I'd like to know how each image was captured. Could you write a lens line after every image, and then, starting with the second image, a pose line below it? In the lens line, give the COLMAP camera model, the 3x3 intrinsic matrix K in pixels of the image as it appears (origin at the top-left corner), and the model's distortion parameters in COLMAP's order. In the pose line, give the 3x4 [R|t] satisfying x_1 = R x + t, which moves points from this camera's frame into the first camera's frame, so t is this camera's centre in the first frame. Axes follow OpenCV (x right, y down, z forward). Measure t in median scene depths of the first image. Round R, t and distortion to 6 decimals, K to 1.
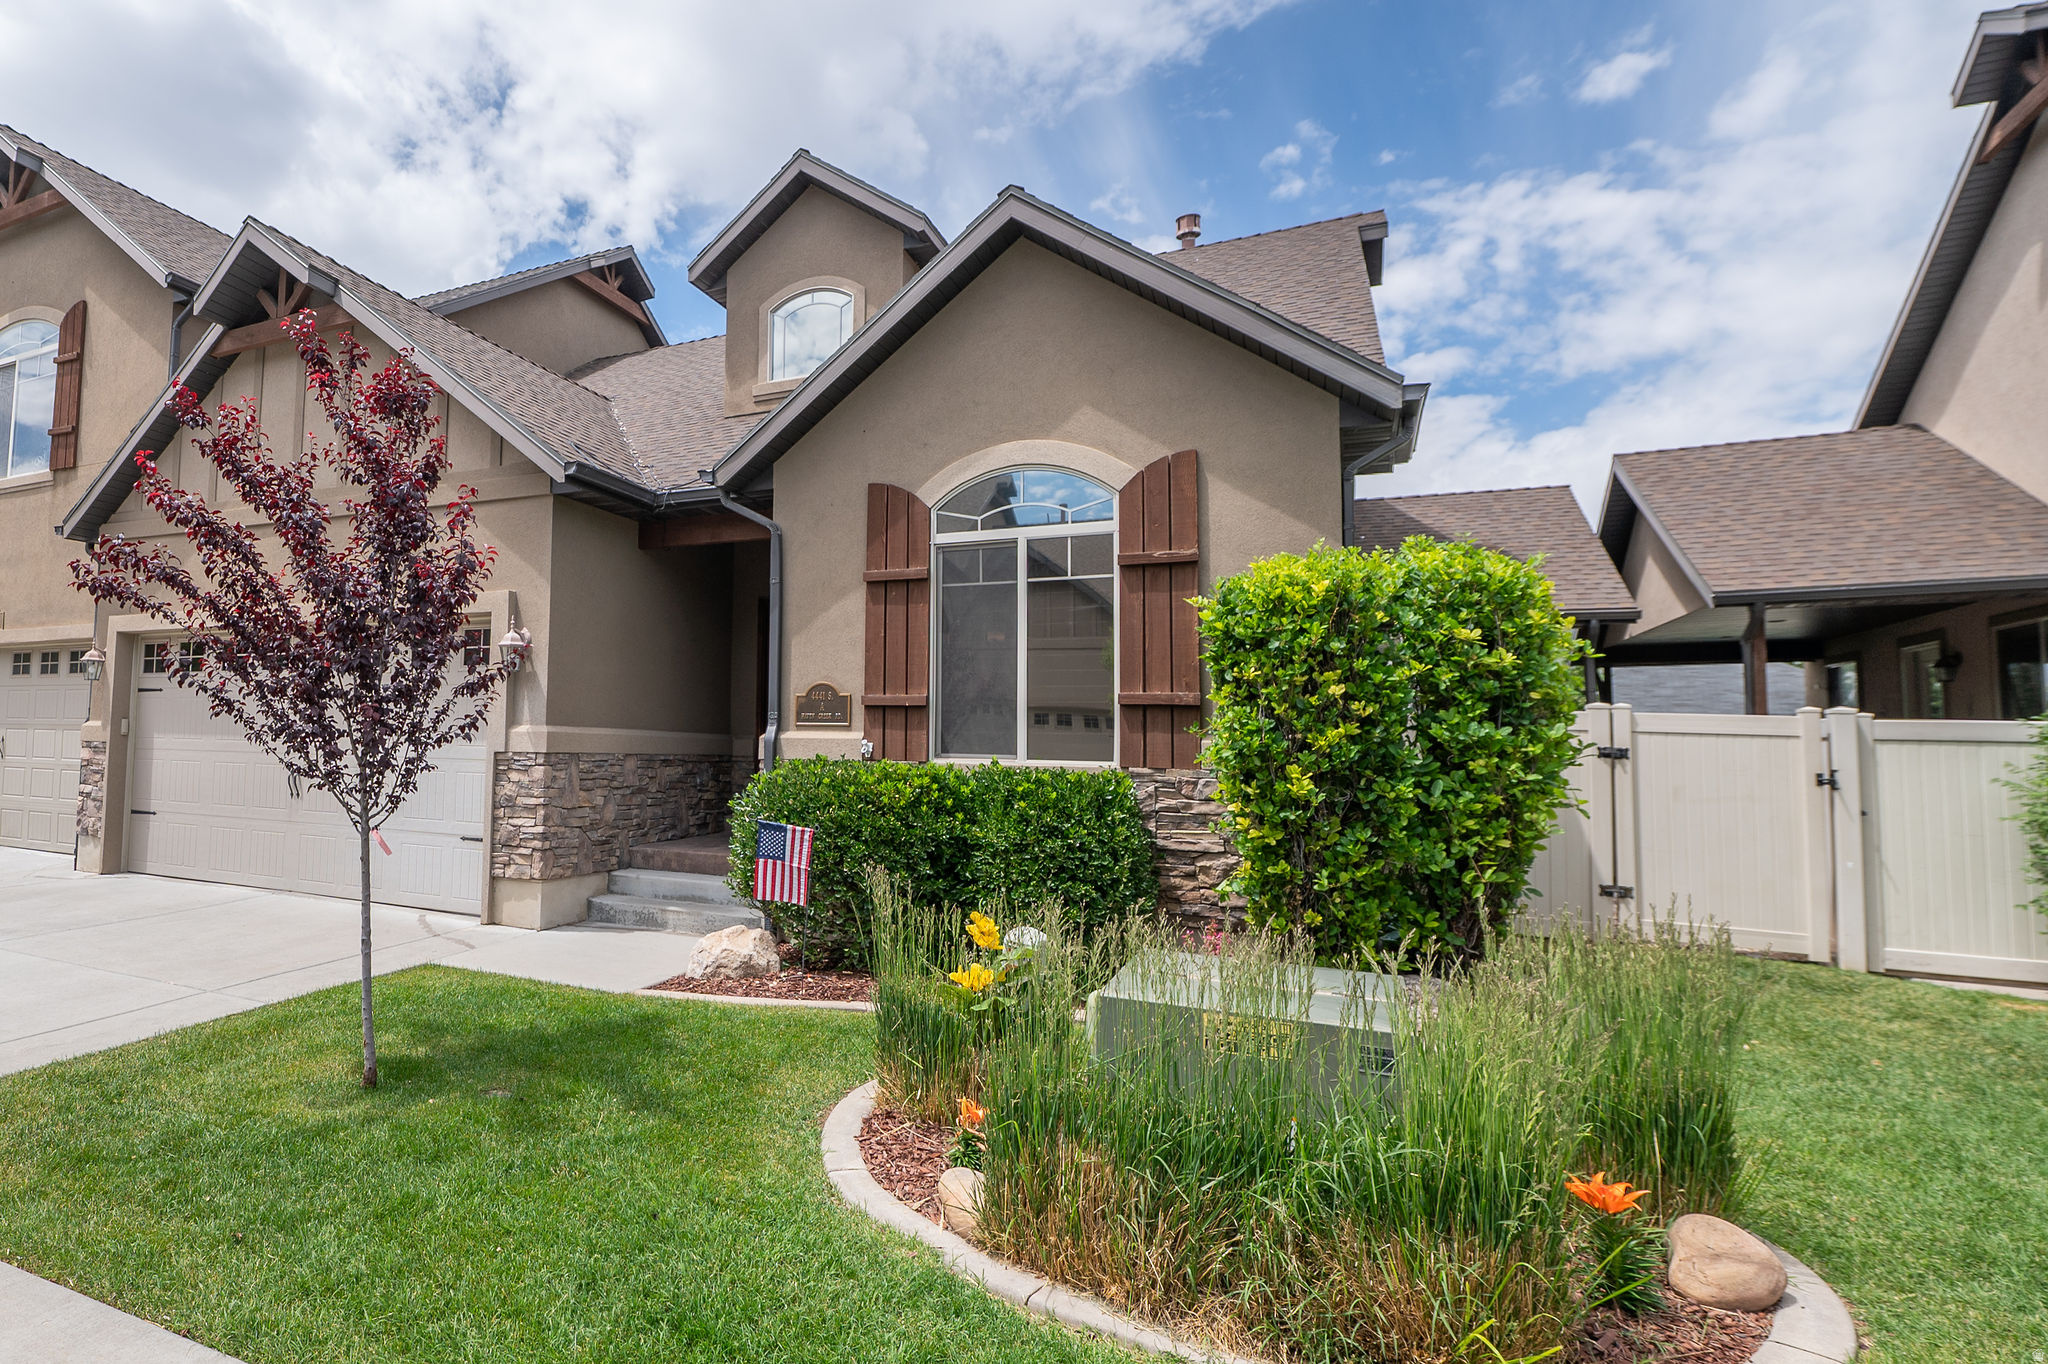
lens RADIAL K [[1101.9, 0, 665.9], [0, 1101.9, 661.7], [0, 0, 1]] dist [-0.012438, -0.000273]
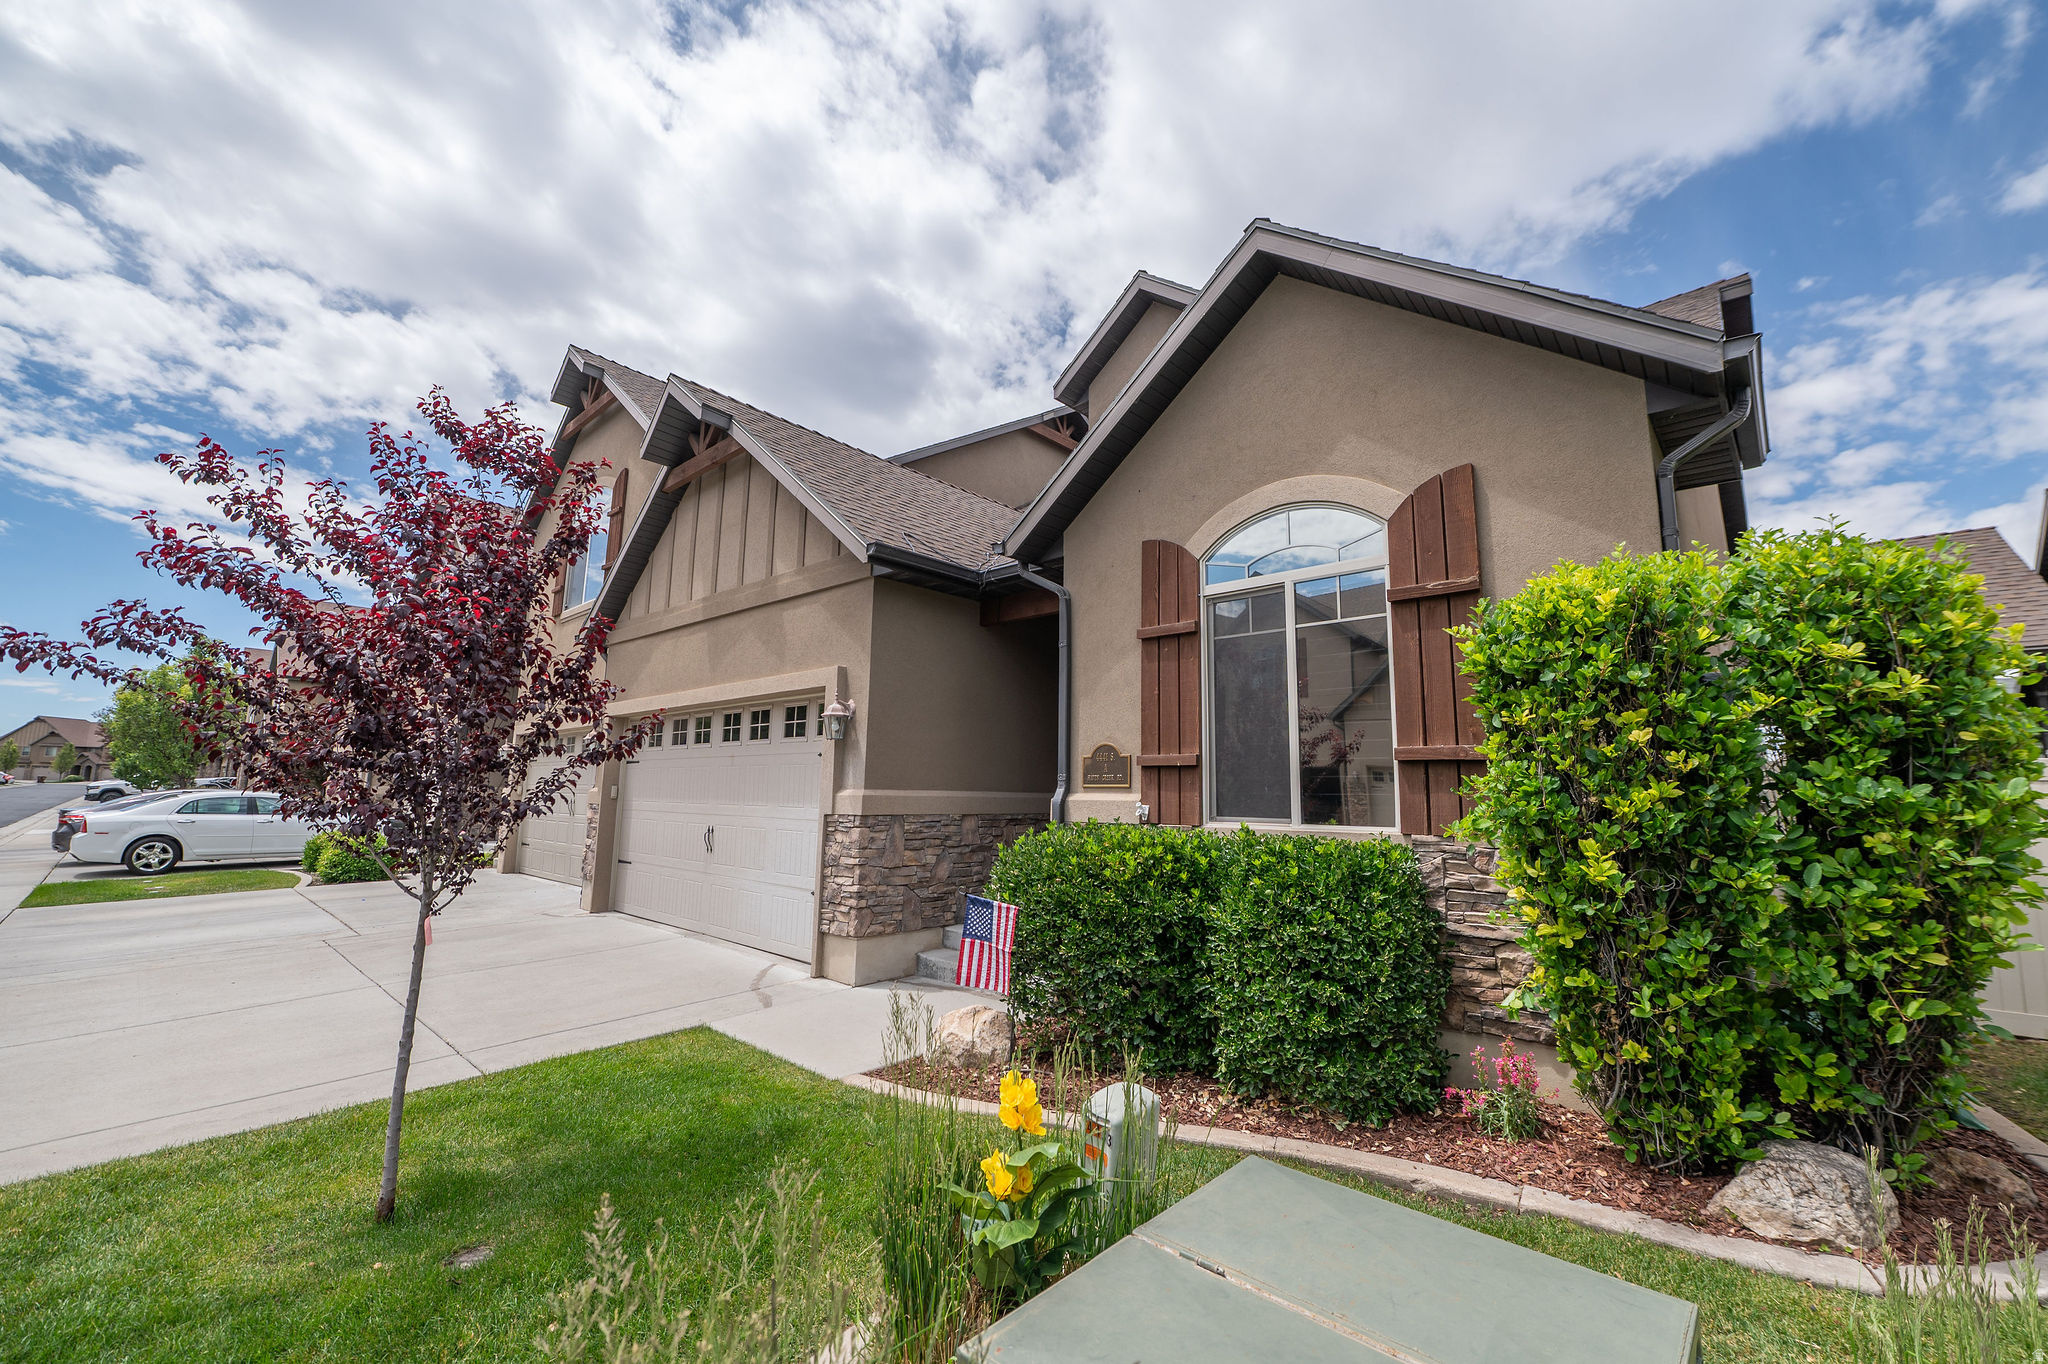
lens RADIAL K [[802.4, 0, 1037.9], [0, 802.4, 675.3], [0, 0, 1]] dist [-0.011748, -0.000333]
pose [[0.979981, -0.038240, -0.195384, 0.276017], [0.023582, 0.996767, -0.076803, 0.014378], [0.197690, 0.070657, 0.977715, 0.342237]]
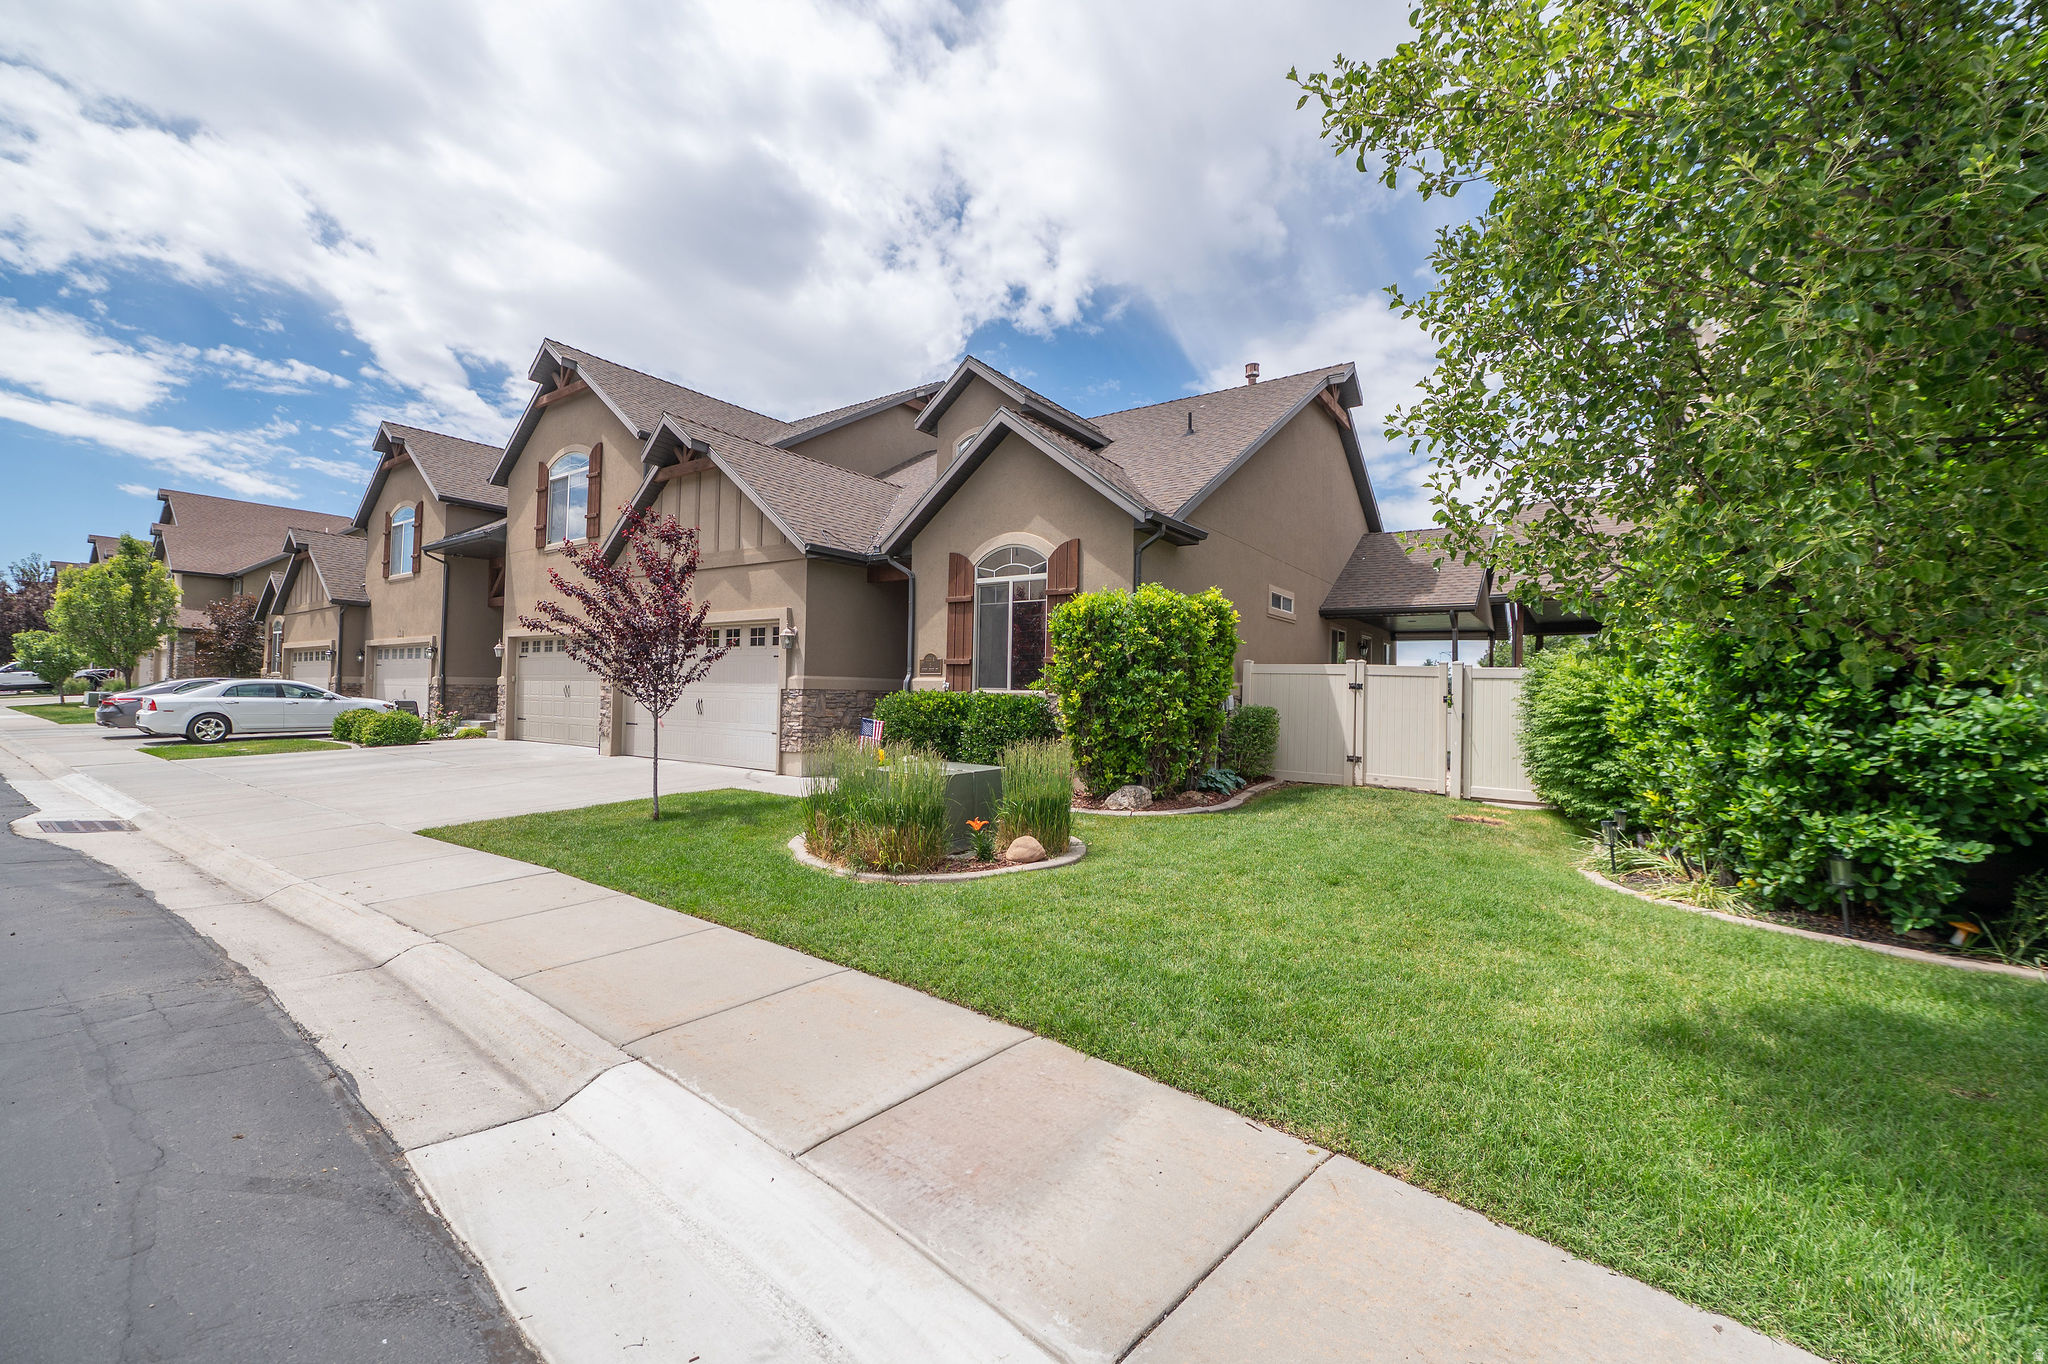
lens RADIAL K [[786.2, 0, 1049.9], [0, 786.2, 670.8], [0, 0, 1]] dist [-0.035969, -0.000065]
pose [[0.998908, -0.007468, -0.046122, 0.517308], [0.009646, 0.998840, 0.047182, -0.017126], [0.045717, -0.047576, 0.997821, -0.504068]]
